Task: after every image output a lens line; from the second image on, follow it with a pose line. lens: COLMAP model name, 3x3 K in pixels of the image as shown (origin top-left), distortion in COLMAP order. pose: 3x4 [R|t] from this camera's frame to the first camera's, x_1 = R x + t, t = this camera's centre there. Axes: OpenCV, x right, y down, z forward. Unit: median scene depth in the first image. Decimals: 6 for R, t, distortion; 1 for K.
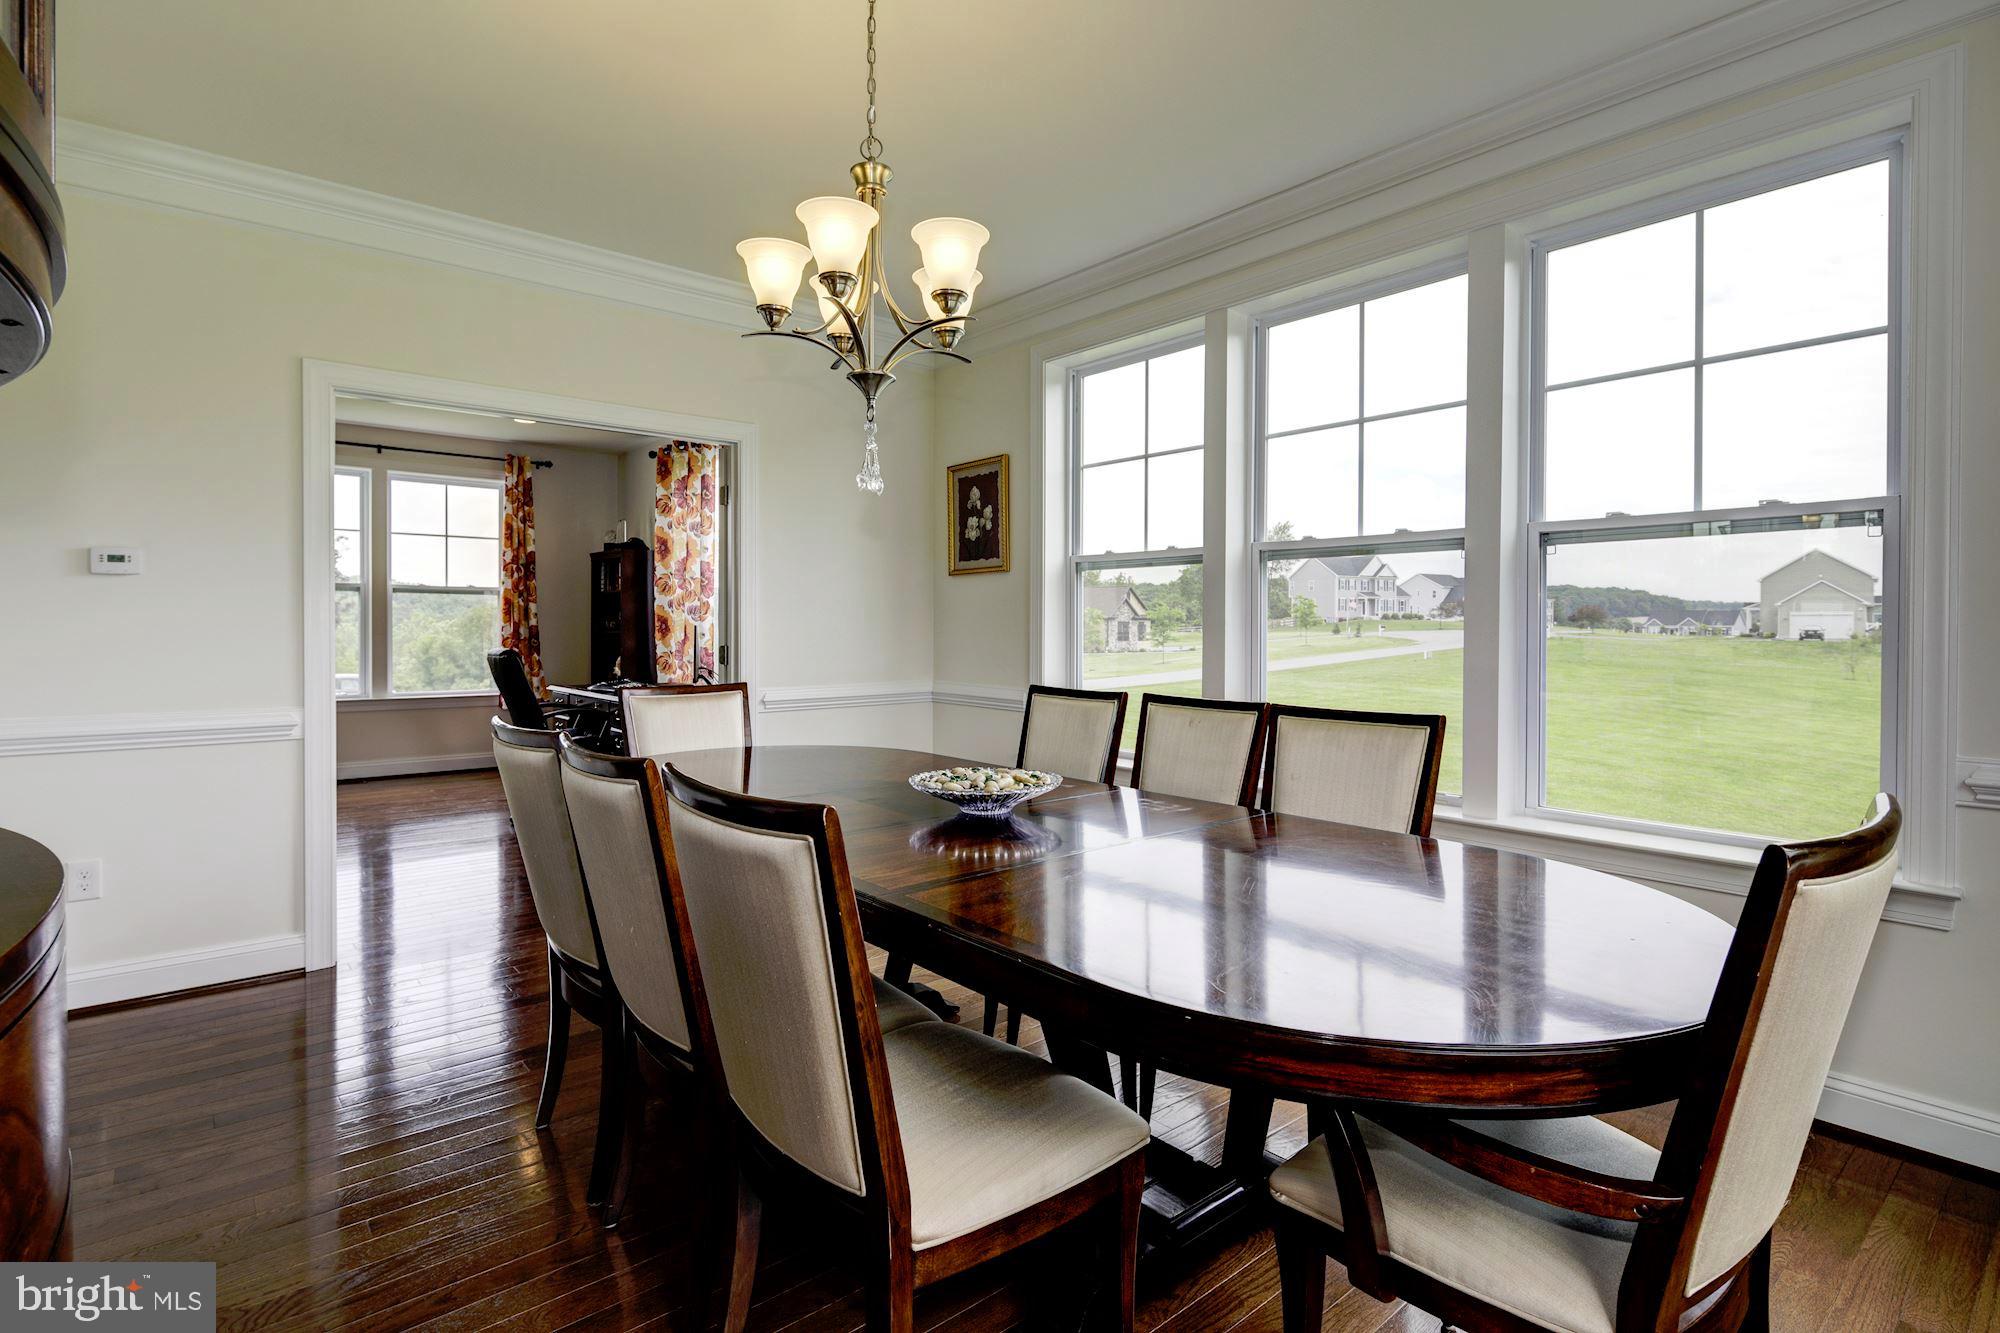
lens RADIAL K [[969.1, 0, 998.9], [0, 969.1, 642.7], [0, 0, 1]] dist [0.014571, -0.011868]
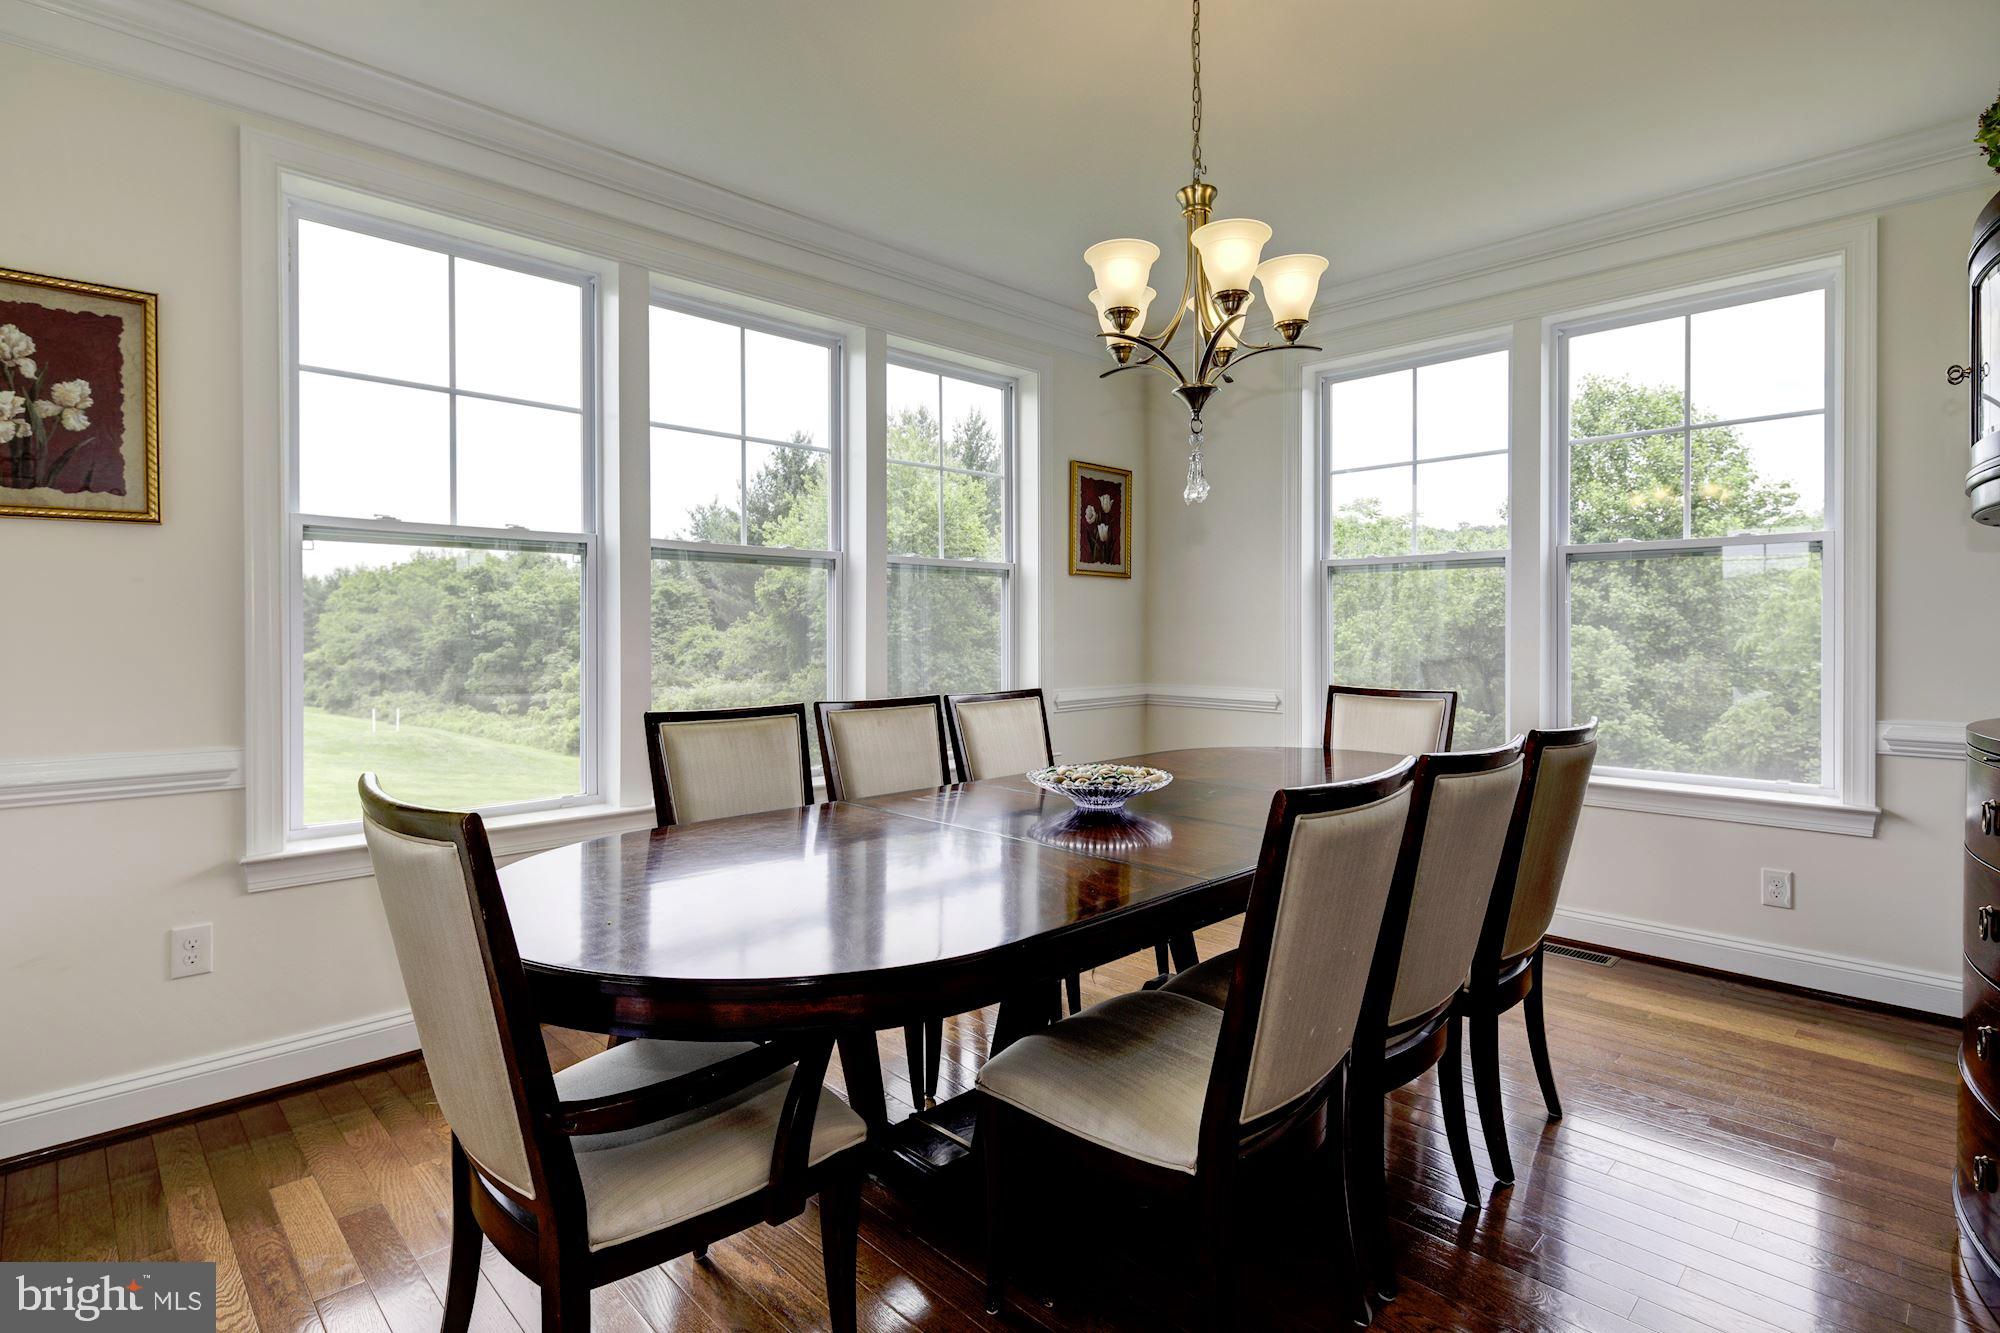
lens RADIAL K [[969.1, 0, 998.9], [0, 969.1, 642.7], [0, 0, 1]] dist [0.014571, -0.011868]
pose [[-0.075012, -0.017605, 0.997027, -0.776330], [0.022986, 0.999548, 0.019379, -0.015196], [-0.996918, 0.024371, -0.074573, 0.861016]]
